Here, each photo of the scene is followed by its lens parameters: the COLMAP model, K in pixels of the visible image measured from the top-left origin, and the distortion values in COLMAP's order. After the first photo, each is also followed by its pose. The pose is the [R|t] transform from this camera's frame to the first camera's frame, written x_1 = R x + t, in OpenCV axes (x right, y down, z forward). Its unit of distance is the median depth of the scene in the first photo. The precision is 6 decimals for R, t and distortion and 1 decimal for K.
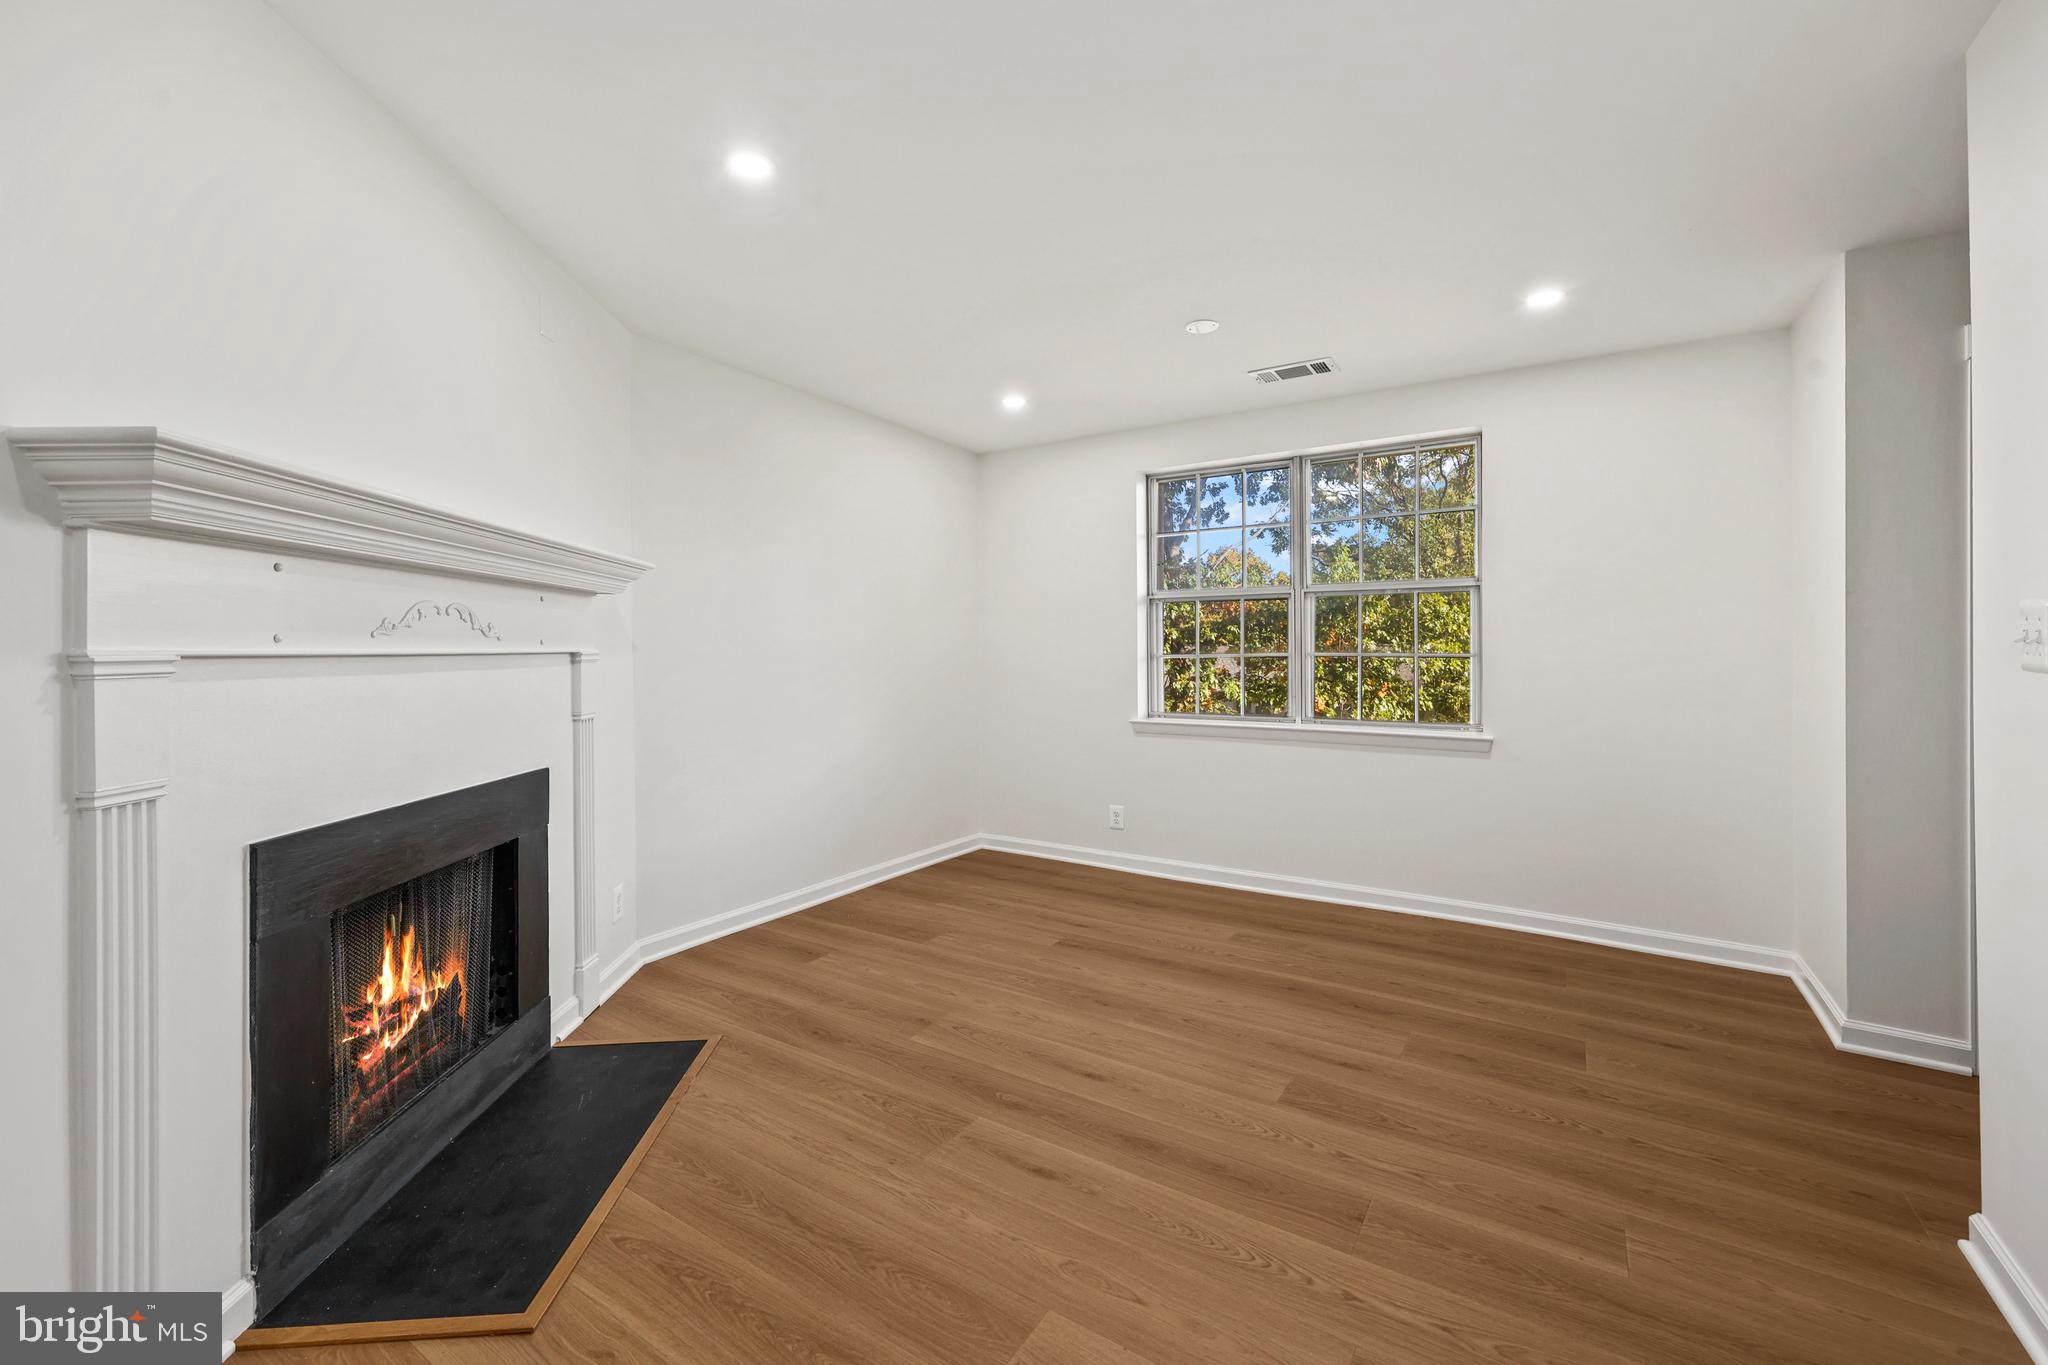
lens RADIAL K [[1121.4, 0, 1024.0], [0, 1121.4, 682.5], [0, 0, 1]] dist [0.001602, 0.000322]
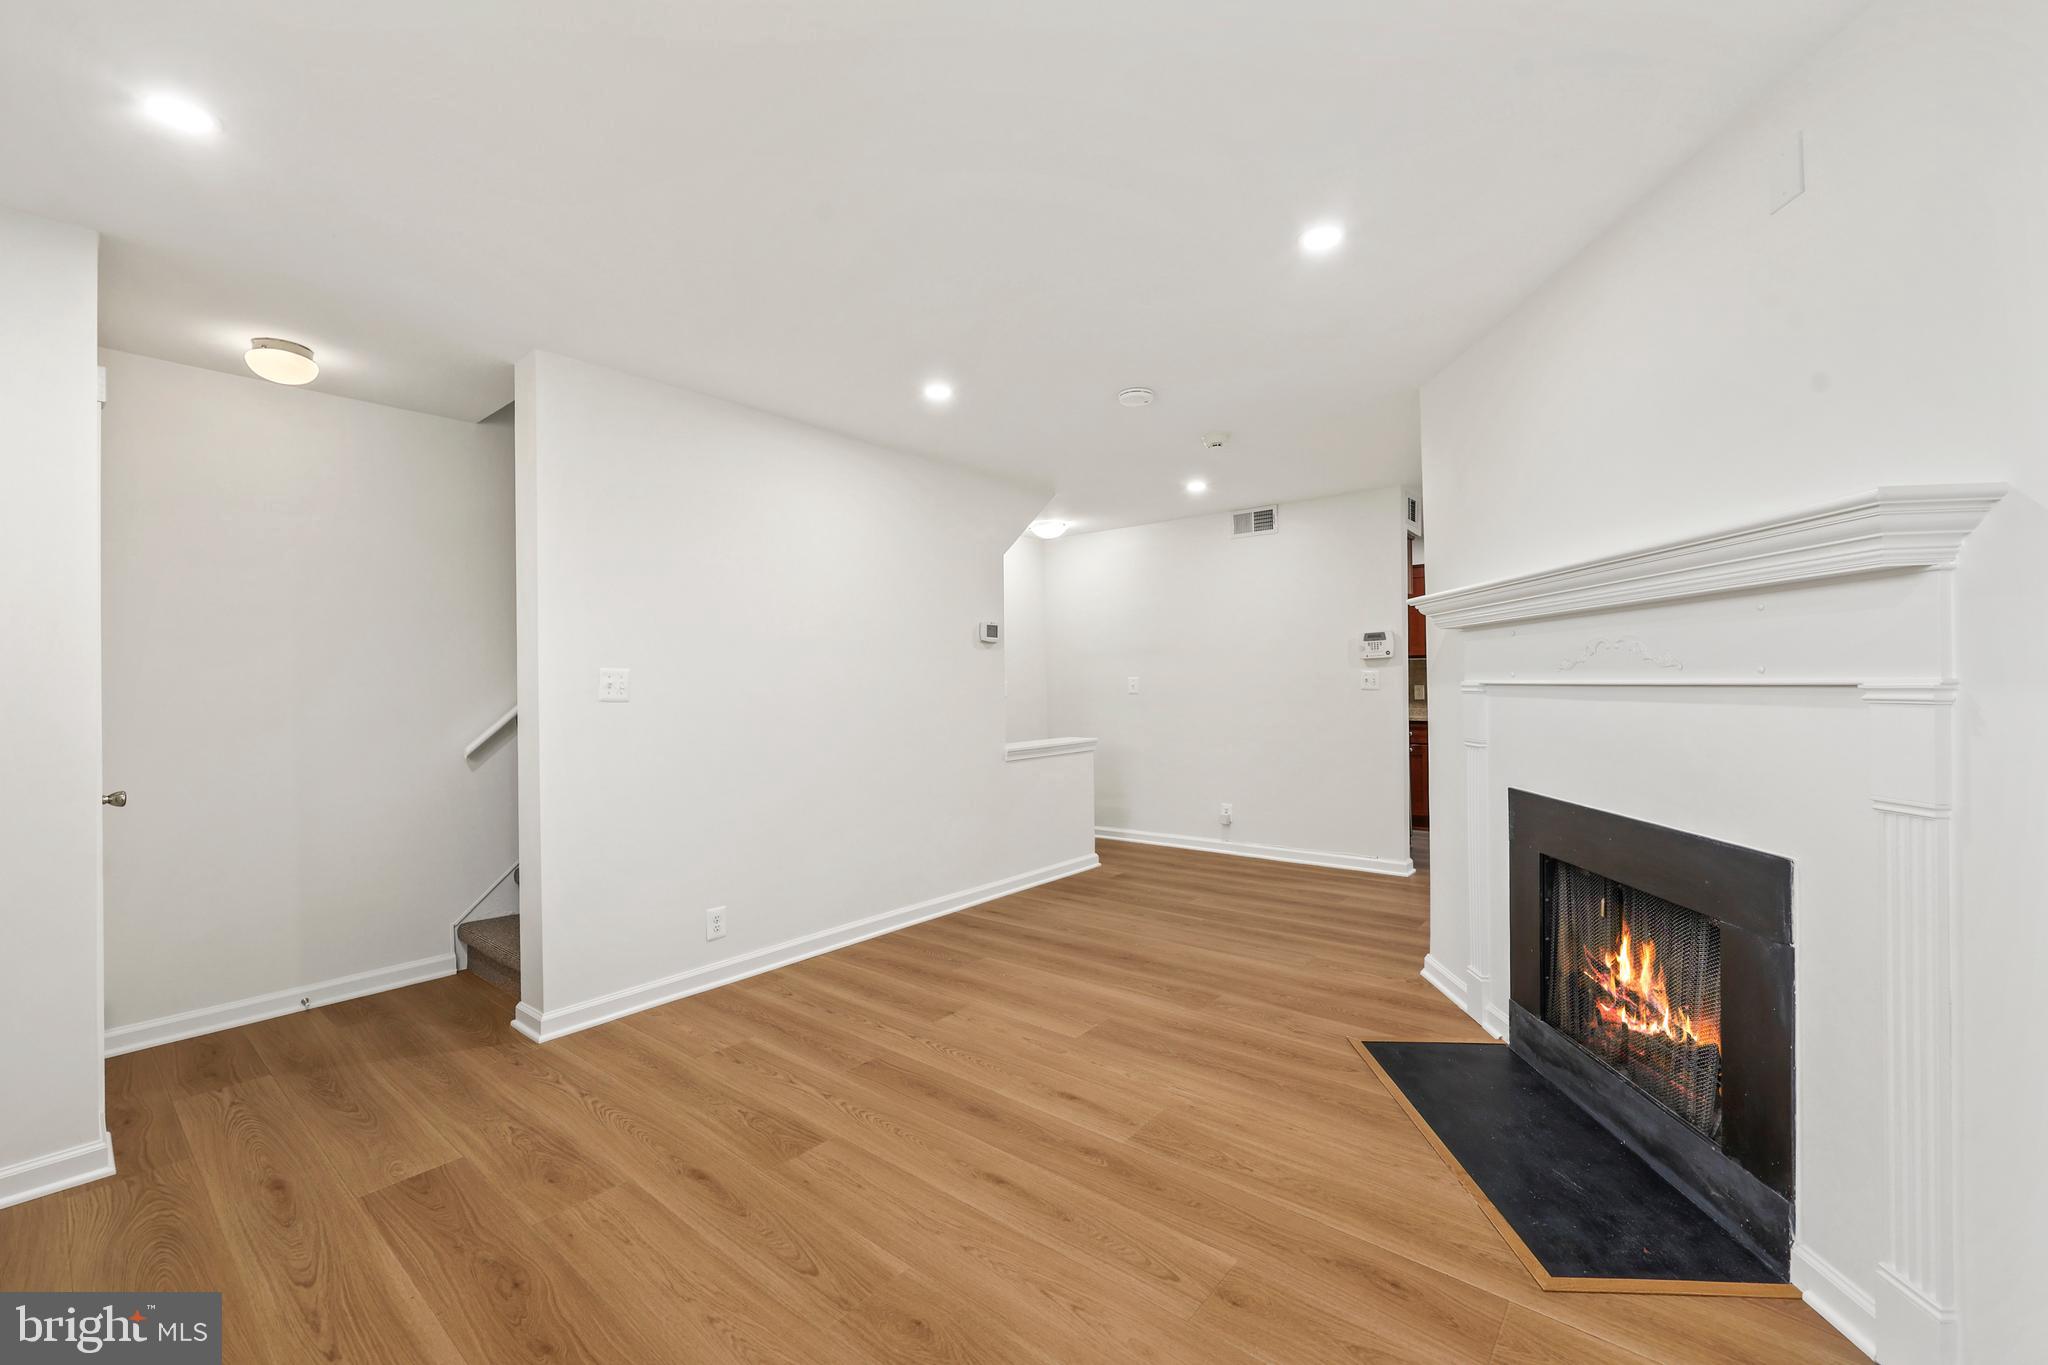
lens RADIAL K [[829.7, 0, 1027.0], [0, 829.7, 677.4], [0, 0, 1]] dist [0.001297, 0.000183]
pose [[-0.994633, 0.012270, 0.102734, -0.037277], [0.012464, 0.999922, 0.001245, -0.042579], [-0.102711, 0.002518, -0.994708, 1.859780]]
